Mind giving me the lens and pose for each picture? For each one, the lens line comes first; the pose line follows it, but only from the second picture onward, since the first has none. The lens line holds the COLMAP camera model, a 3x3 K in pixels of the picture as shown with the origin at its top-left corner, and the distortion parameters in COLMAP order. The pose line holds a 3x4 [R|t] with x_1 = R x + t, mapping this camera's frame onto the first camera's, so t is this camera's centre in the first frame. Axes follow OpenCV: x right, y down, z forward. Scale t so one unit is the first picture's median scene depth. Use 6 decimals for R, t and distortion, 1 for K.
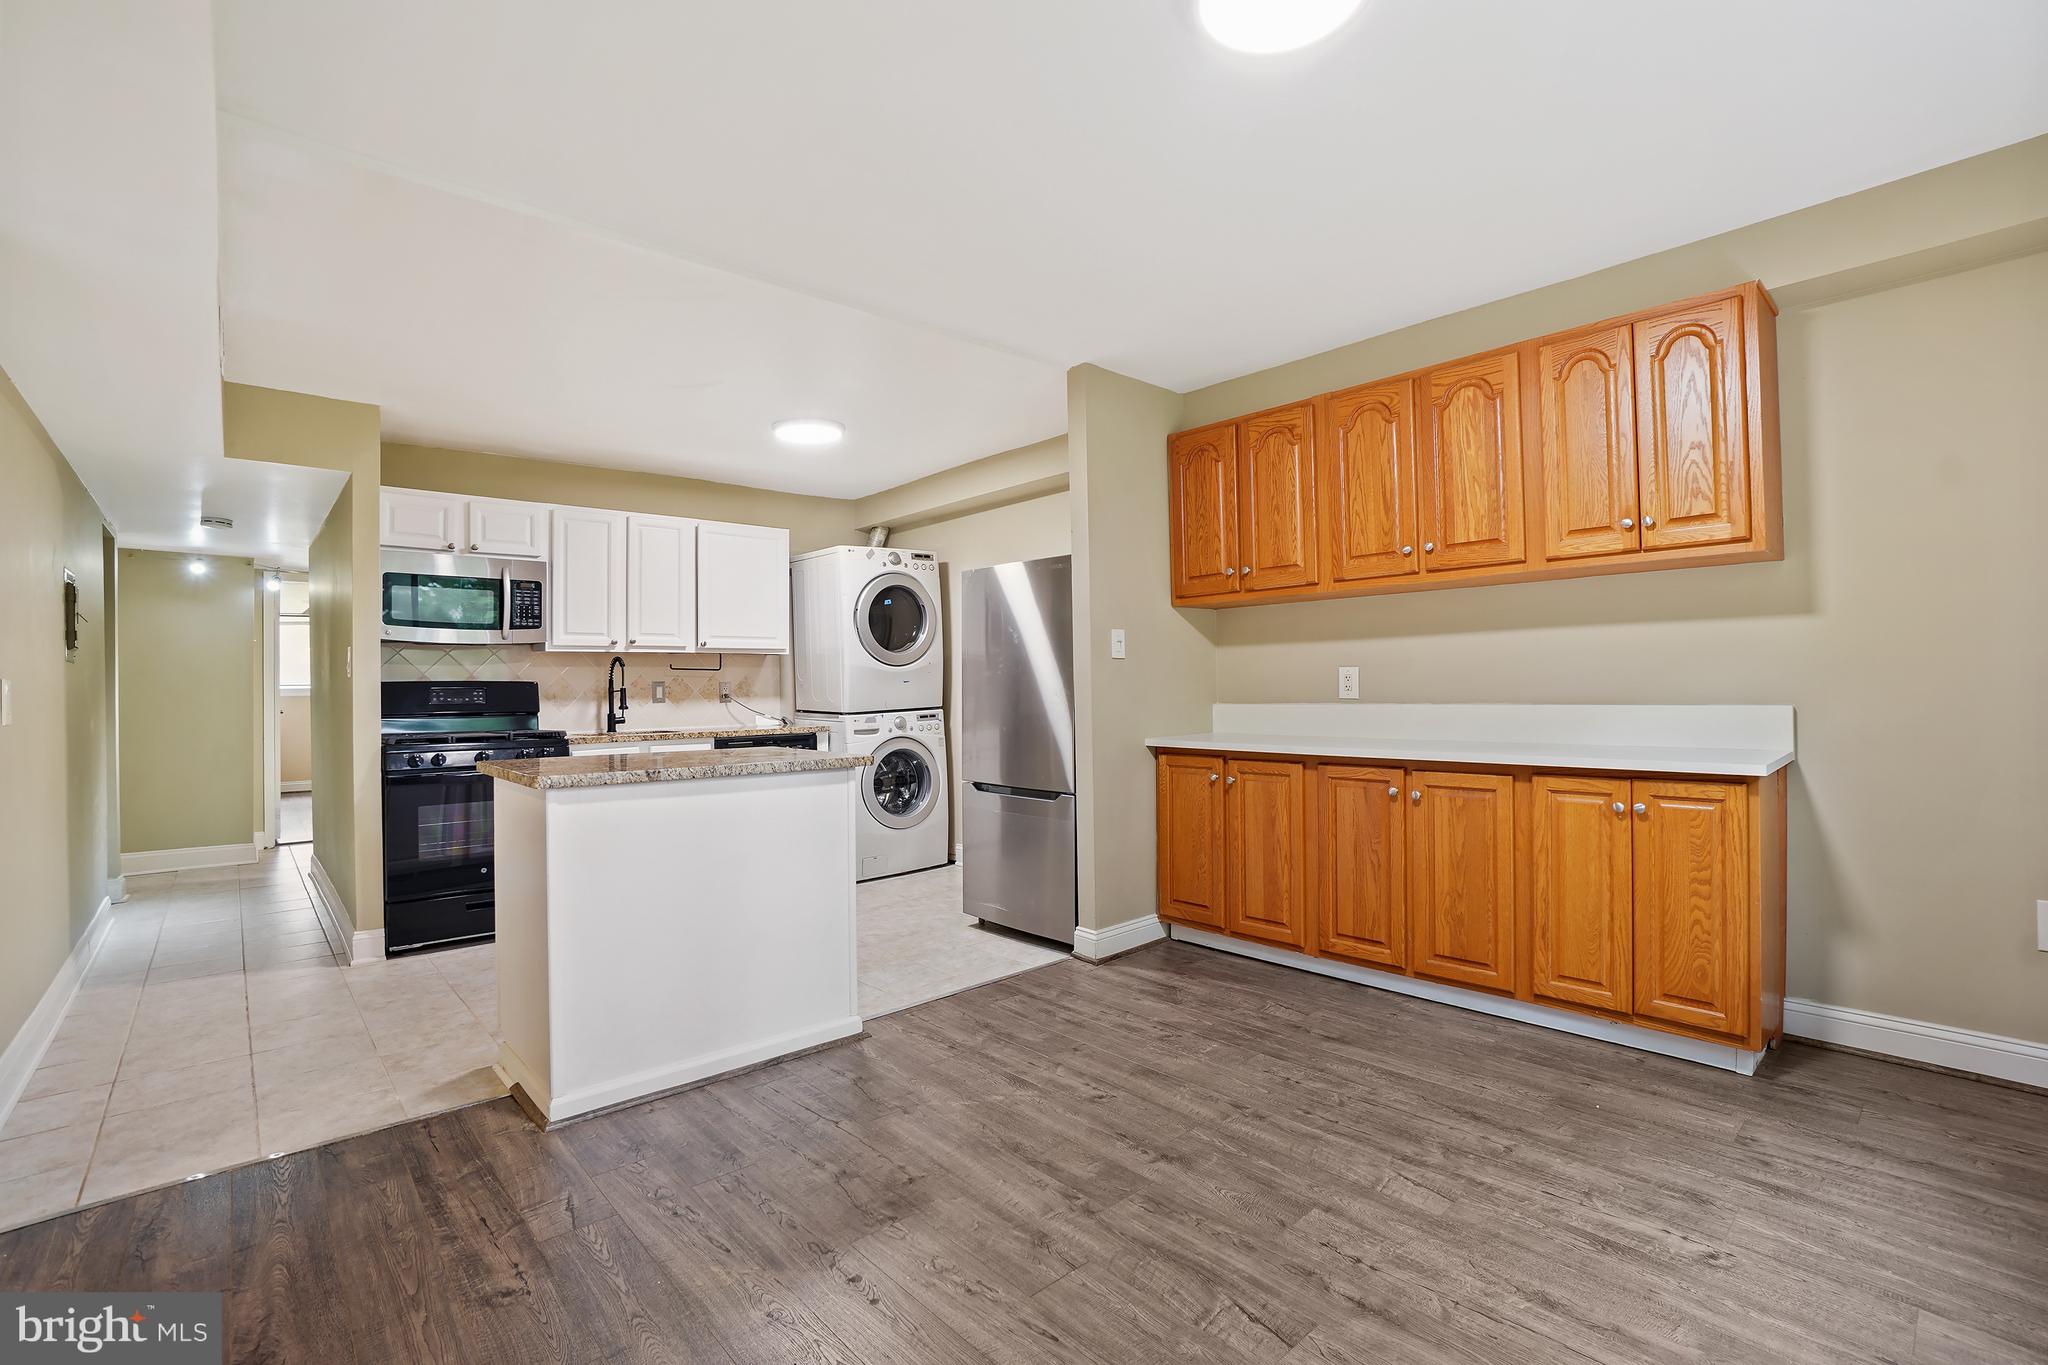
lens RADIAL K [[929.7, 0, 1019.1], [0, 929.7, 675.1], [0, 0, 1]] dist [-0.043480, 0.016208]
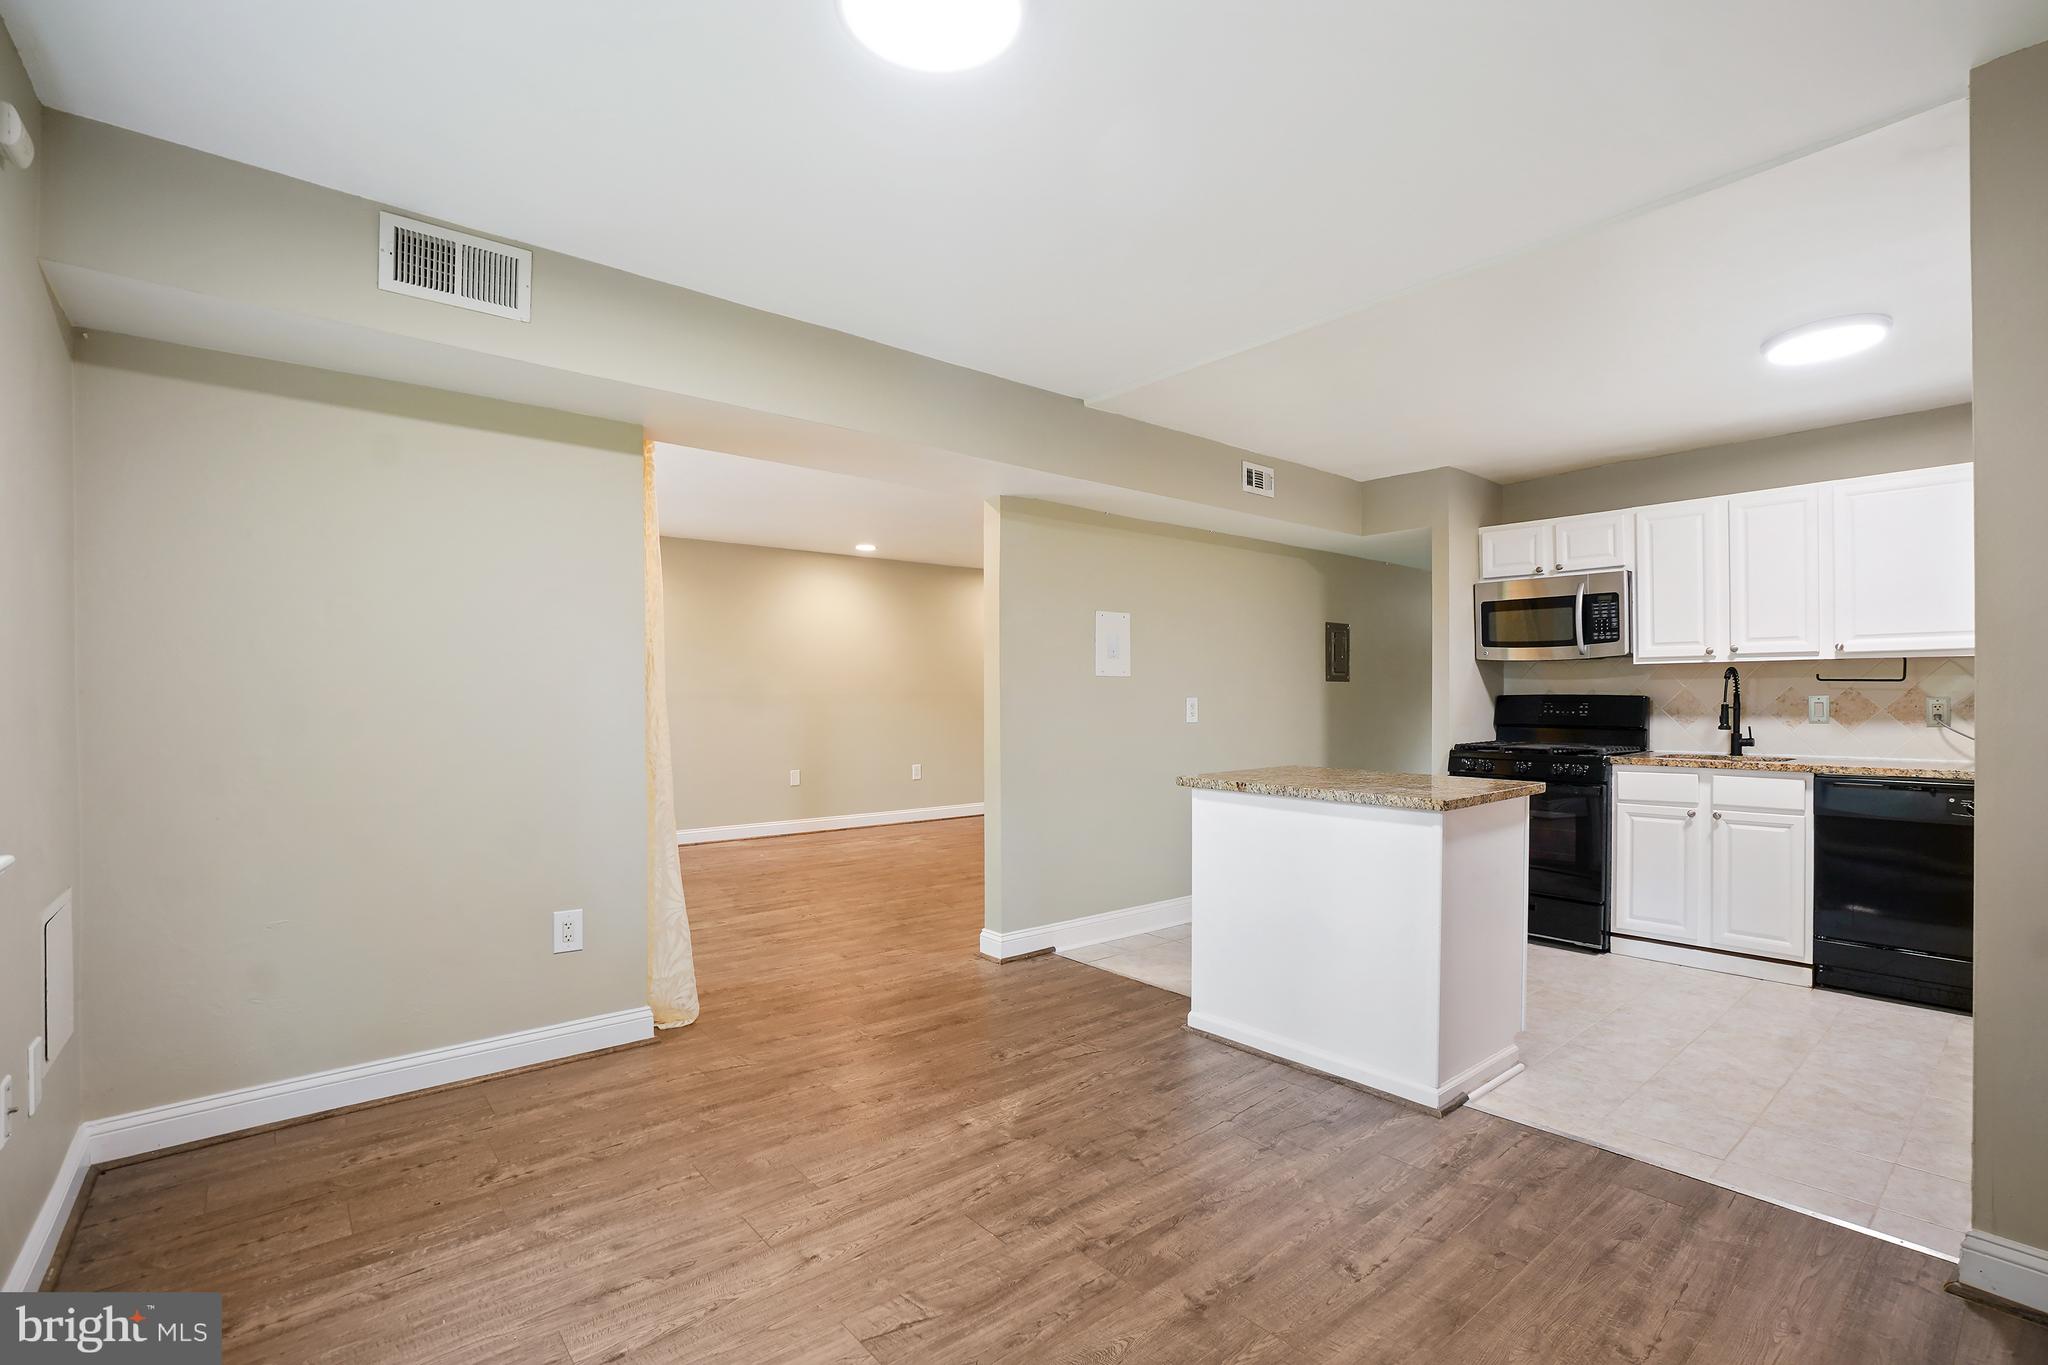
lens RADIAL K [[939.3, 0, 1032.0], [0, 939.3, 691.0], [0, 0, 1]] dist [-0.061478, 0.026208]
pose [[-0.028139, 0.010410, -0.999550, 0.675394], [0.016677, 0.999811, 0.009943, -0.026994], [0.999465, -0.016390, -0.028308, 0.607131]]
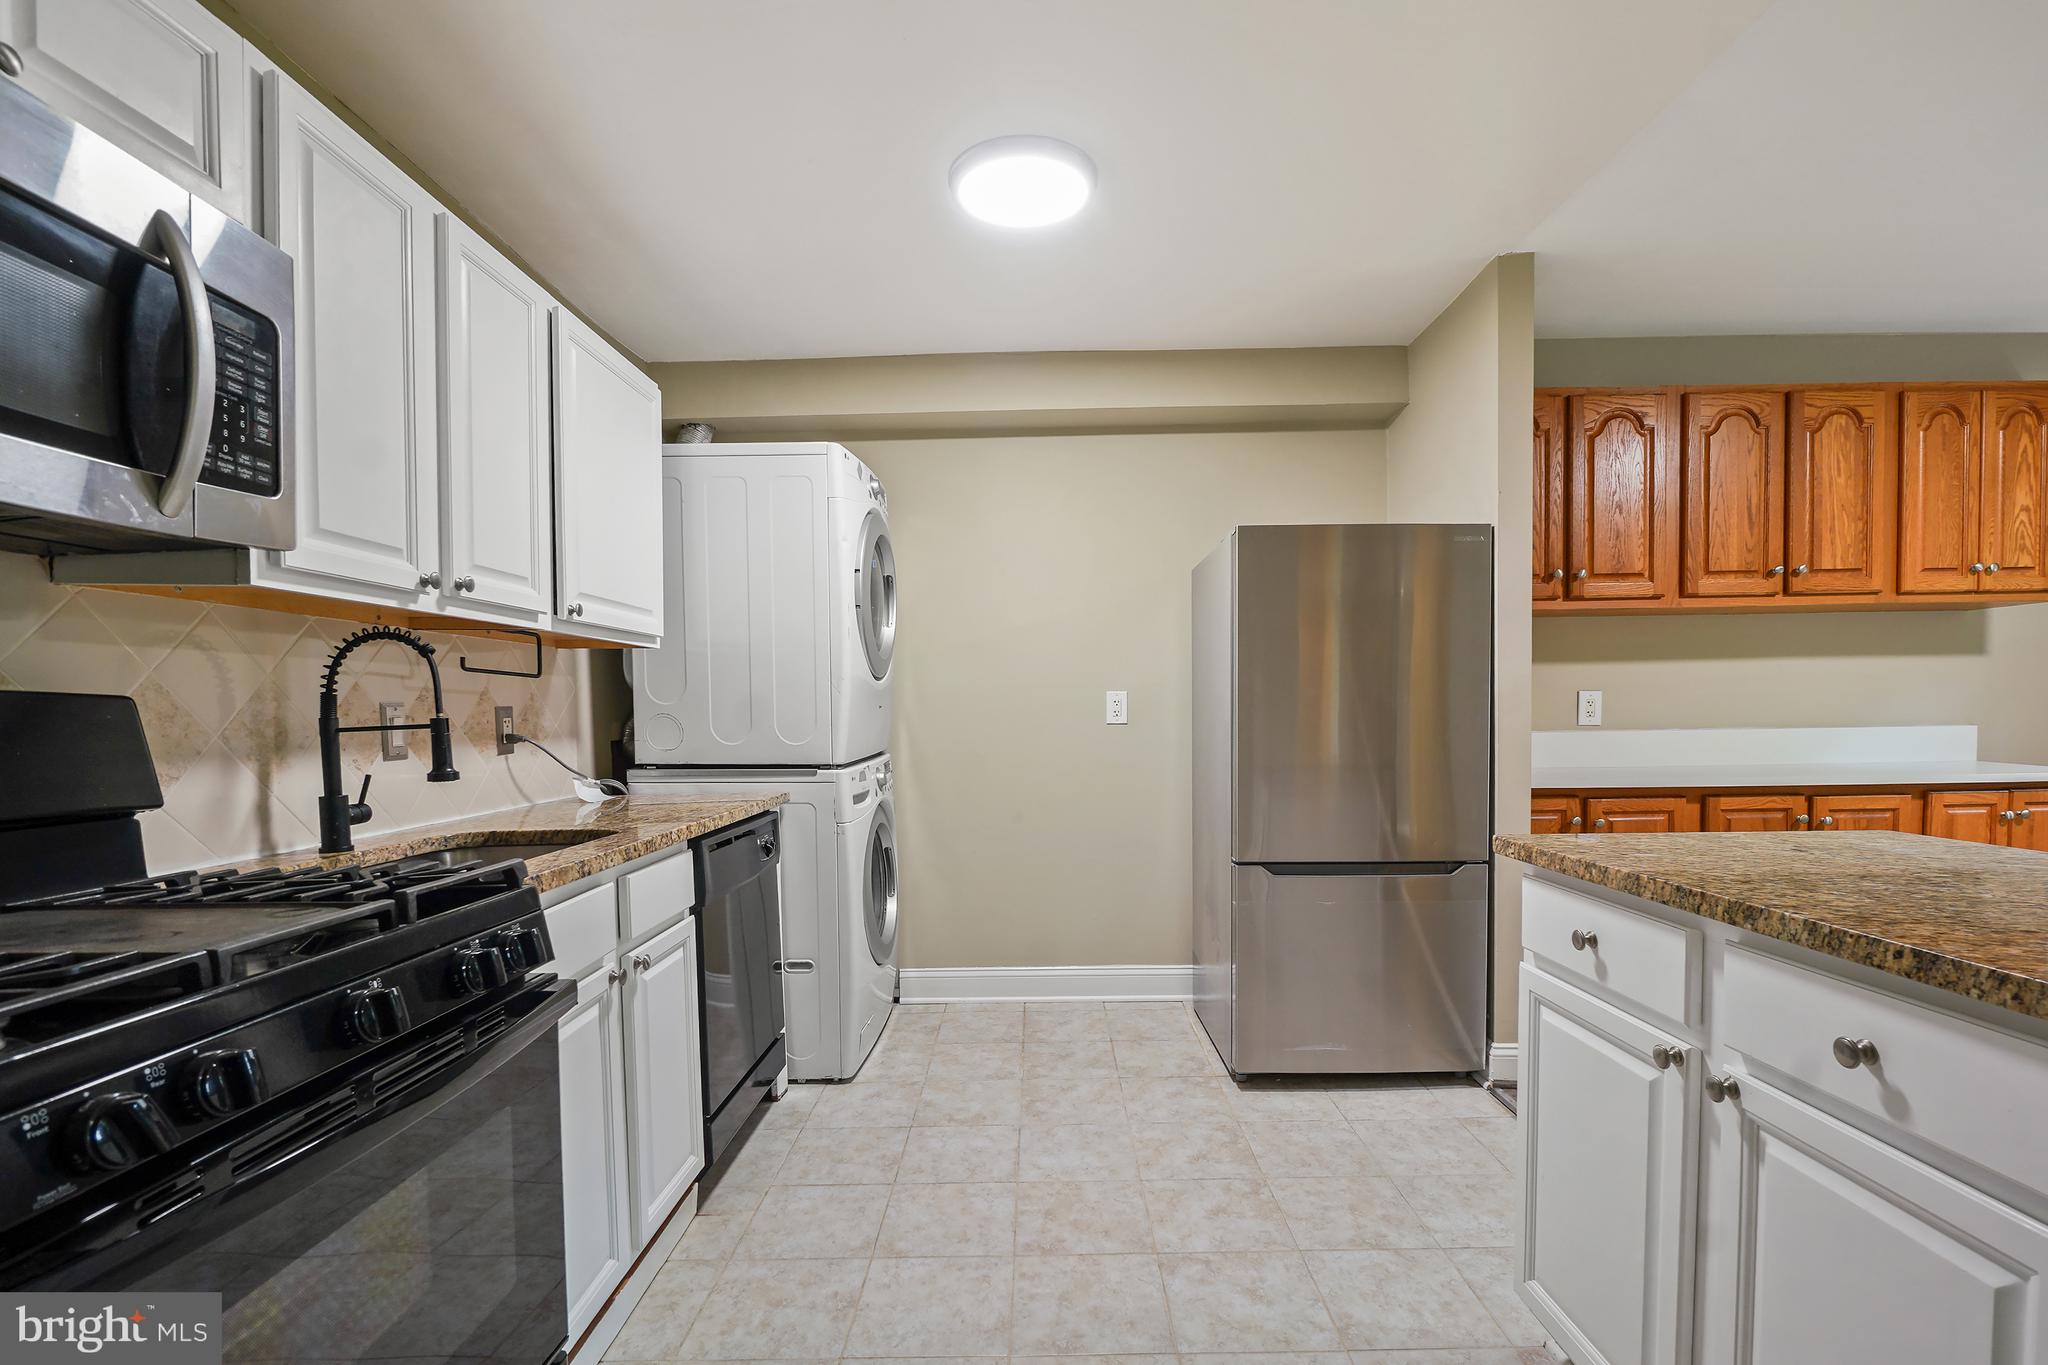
lens RADIAL K [[922.2, 0, 1028.1], [0, 922.2, 745.0], [0, 0, 1]] dist [-0.000432, -0.000228]
pose [[0.664789, -0.023236, 0.746669, -0.849680], [-0.003673, 0.999402, 0.034372, 0.018094], [-0.747022, -0.025593, 0.664307, 0.956819]]
